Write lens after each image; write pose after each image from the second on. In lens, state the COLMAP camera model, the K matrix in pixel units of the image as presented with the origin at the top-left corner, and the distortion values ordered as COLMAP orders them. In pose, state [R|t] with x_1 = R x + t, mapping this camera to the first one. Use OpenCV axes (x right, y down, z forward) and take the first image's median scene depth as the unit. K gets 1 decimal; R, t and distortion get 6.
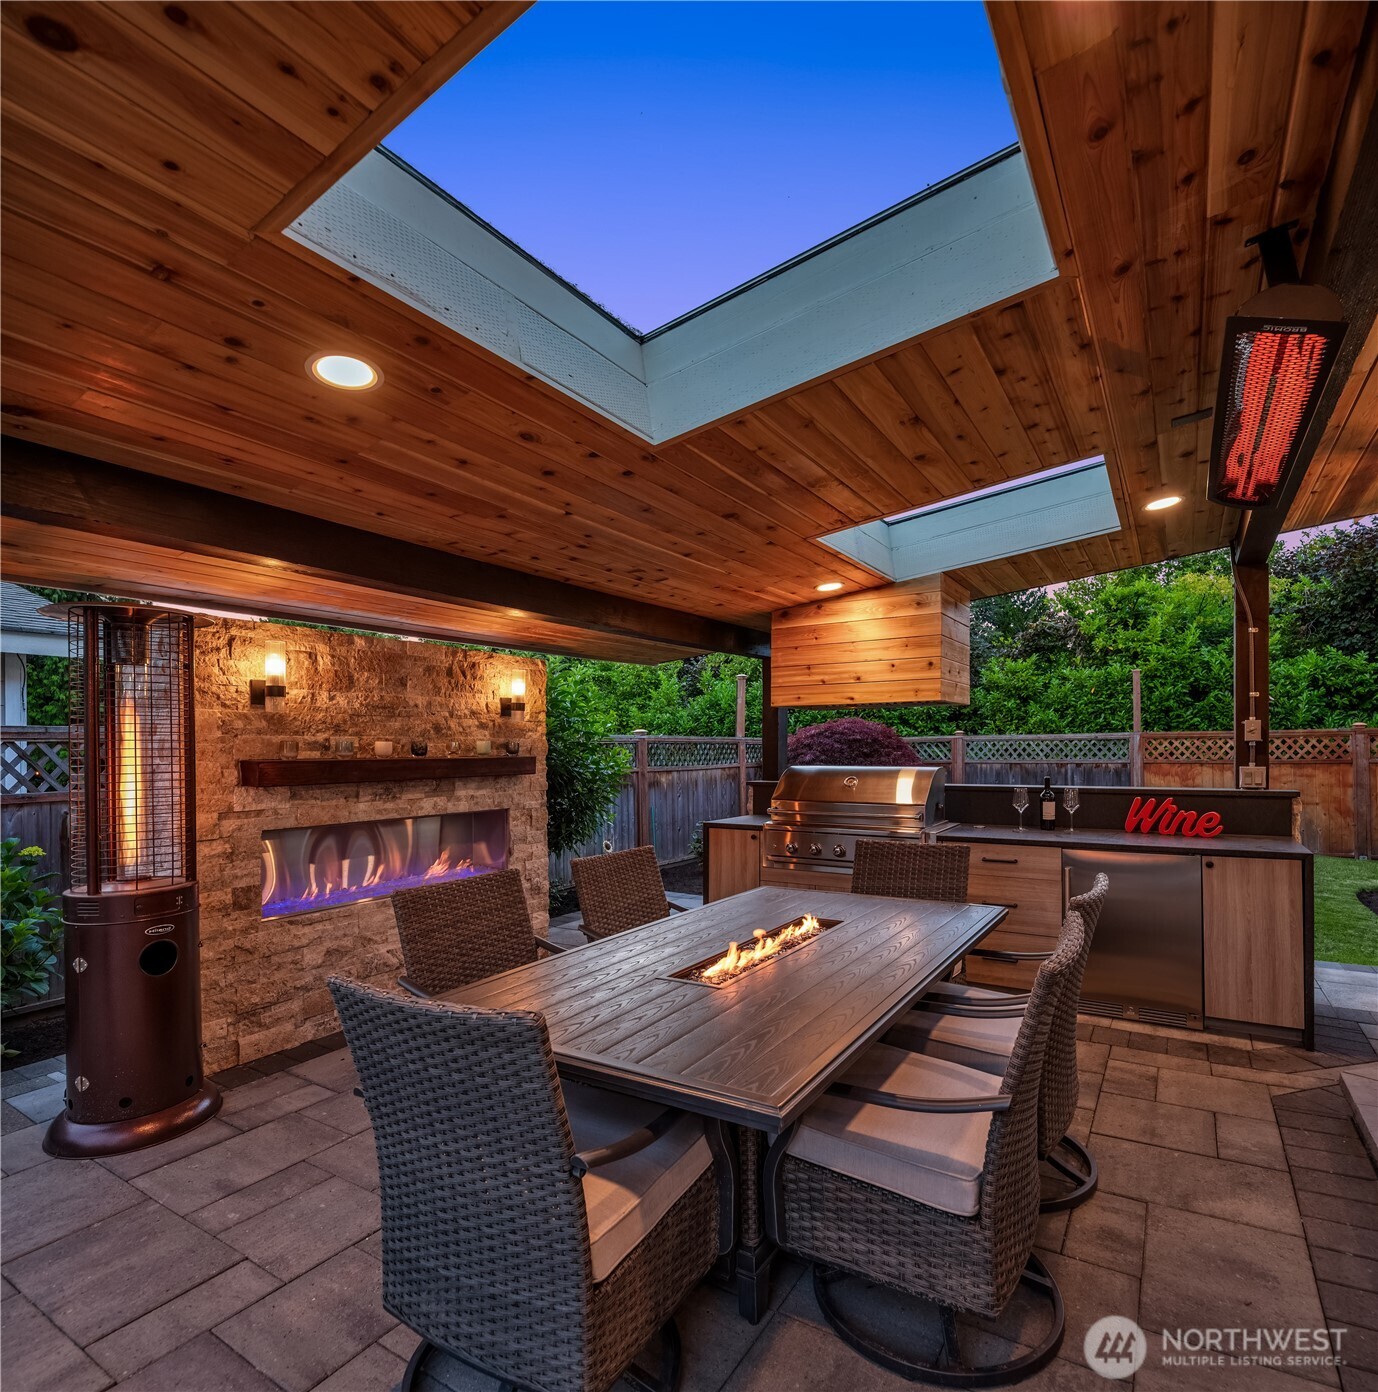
lens RADIAL K [[755.0, 0, 703.3], [0, 755.0, 747.4], [0, 0, 1]] dist [-0.005414, -0.000560]
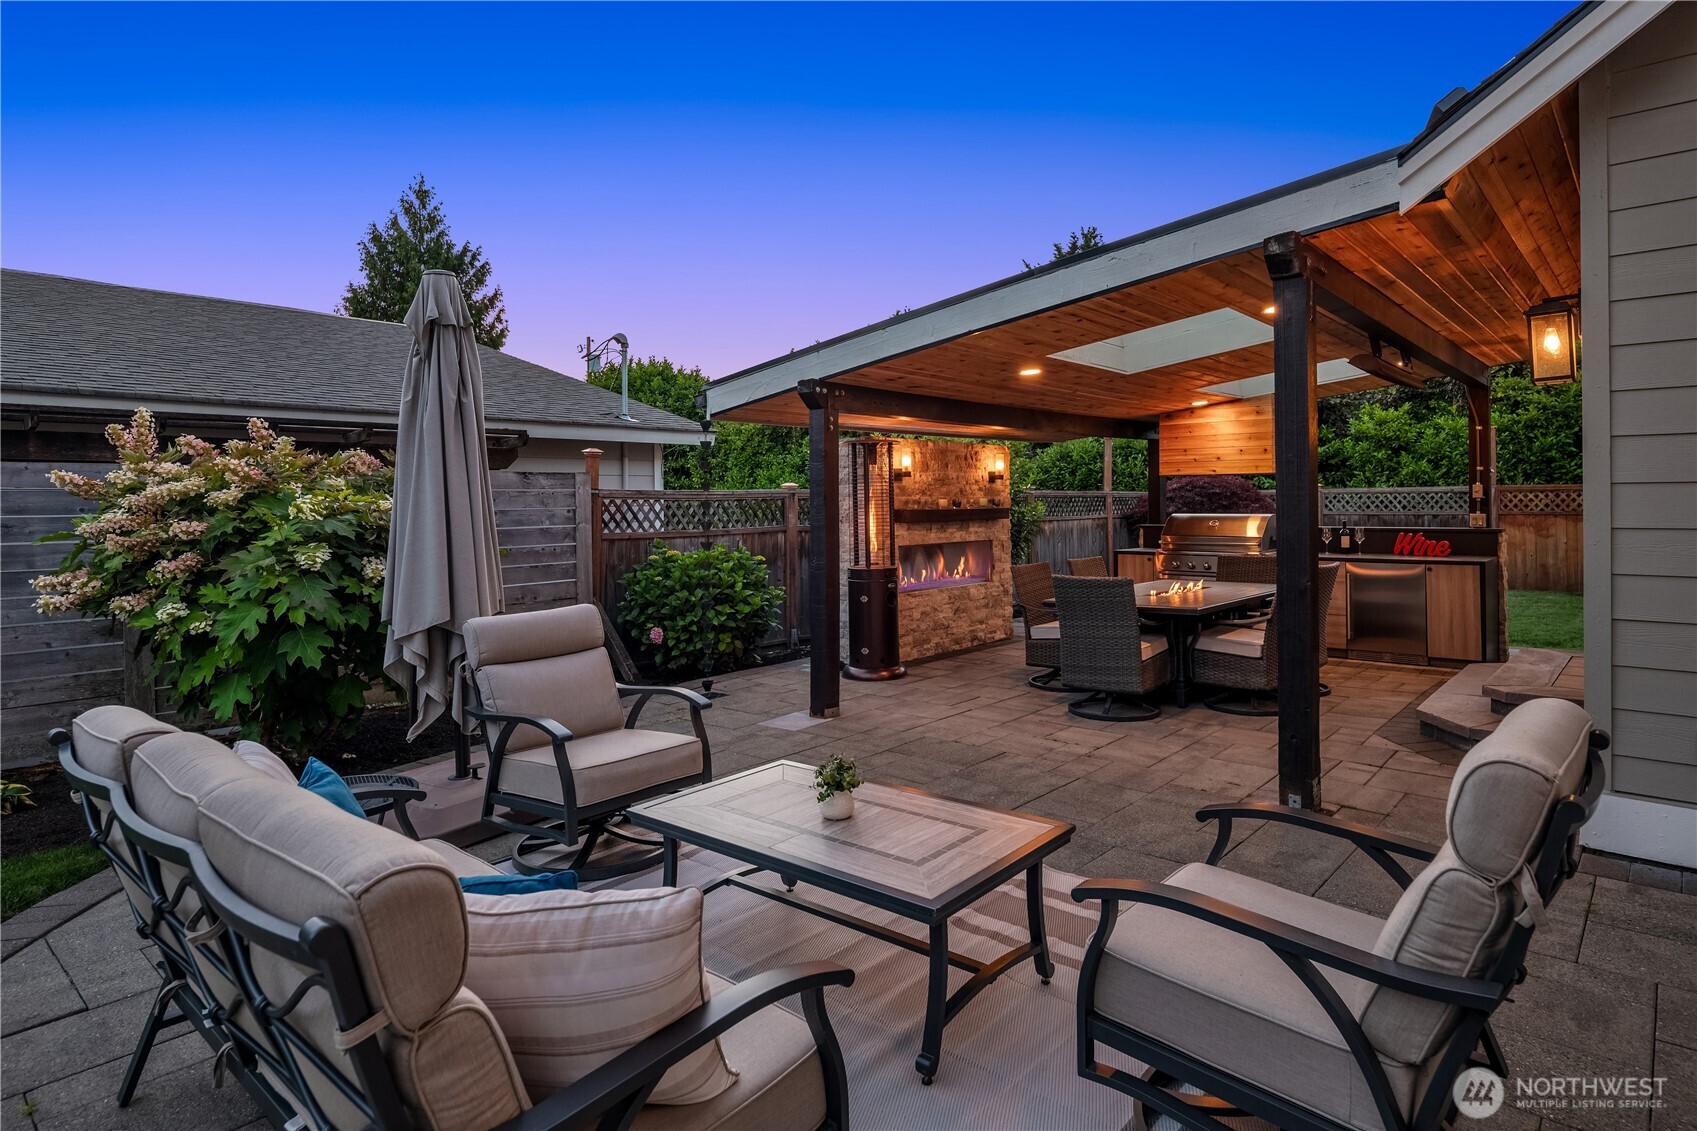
lens RADIAL K [[919.4, 0, 868.2], [0, 919.4, 489.2], [0, 0, 1]] dist [-0.005527, -0.002396]
pose [[0.987255, -0.003521, -0.159107, -0.214849], [0.001937, 0.999947, -0.010112, -0.008714], [0.159134, 0.009675, 0.987210, -1.022585]]
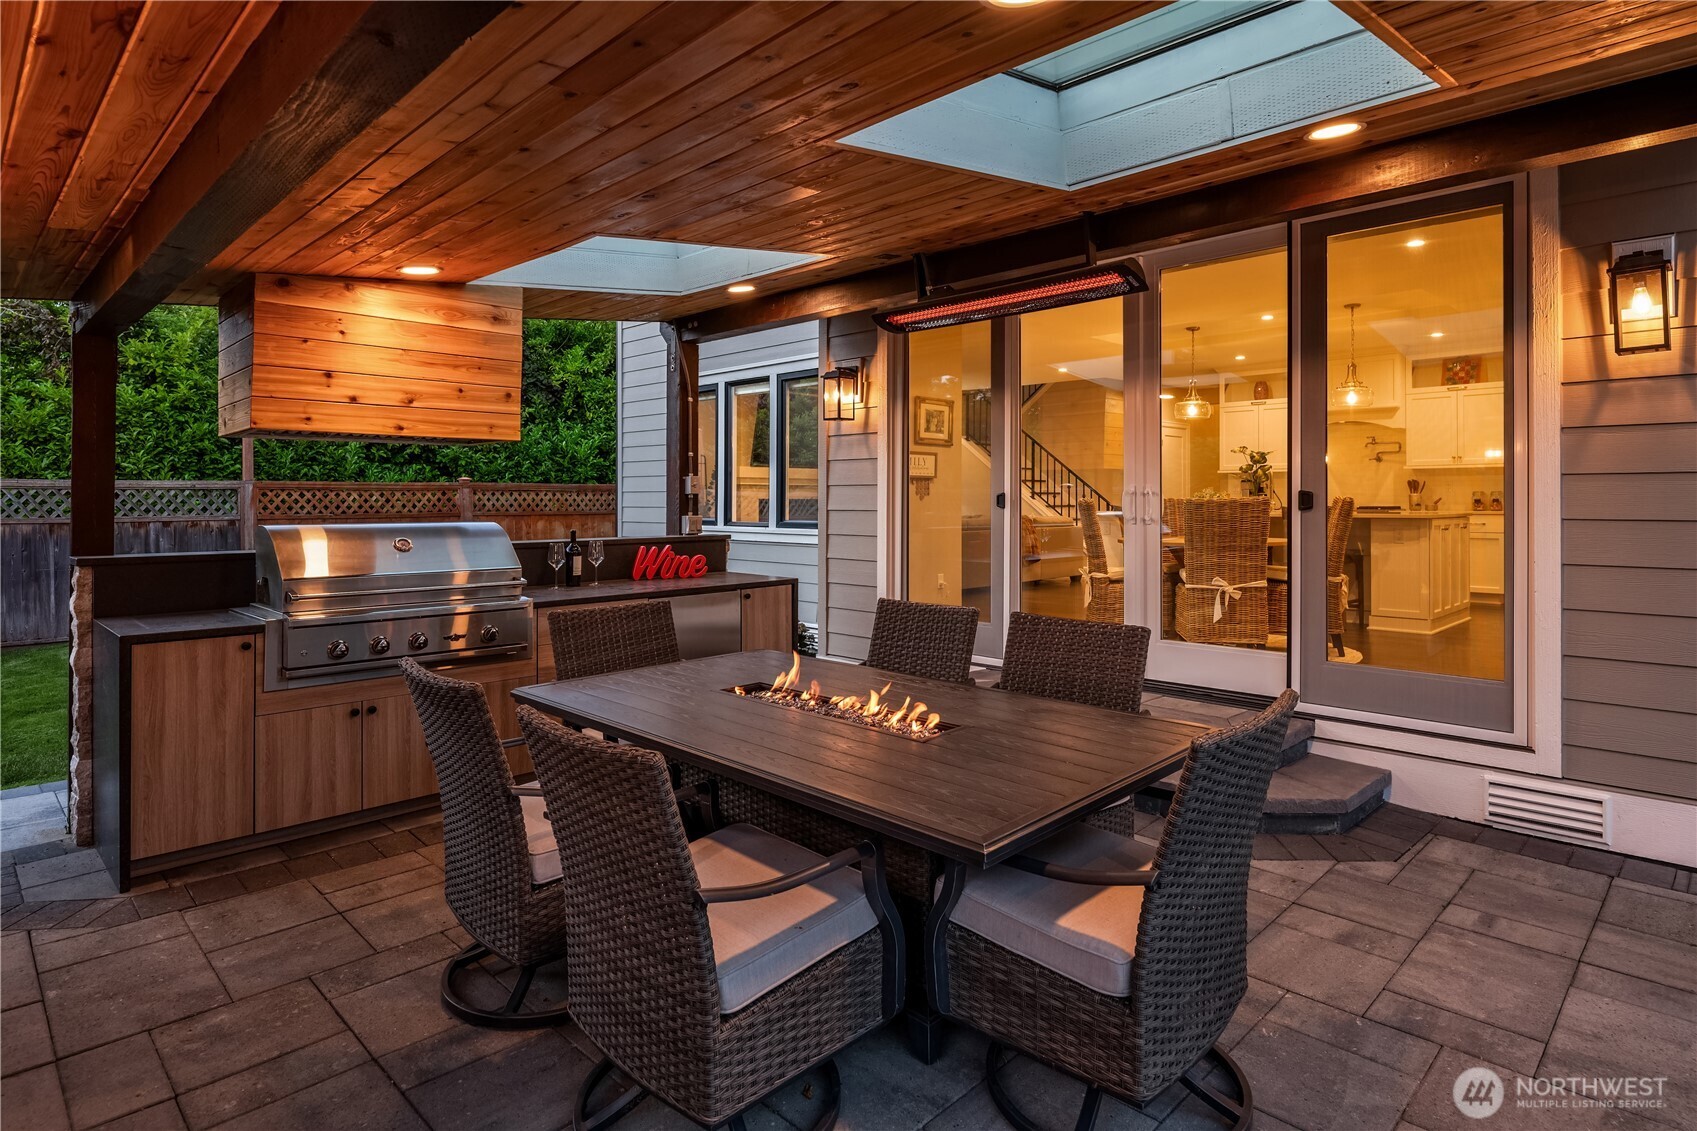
lens RADIAL K [[919.4, 0, 868.2], [0, 919.4, 489.2], [0, 0, 1]] dist [-0.005527, -0.002396]
pose [[0.212165, 0.016389, 0.977096, -0.562922], [-0.002914, 0.999866, -0.016138, 0.005928], [-0.977230, 0.000577, 0.212184, 0.389216]]
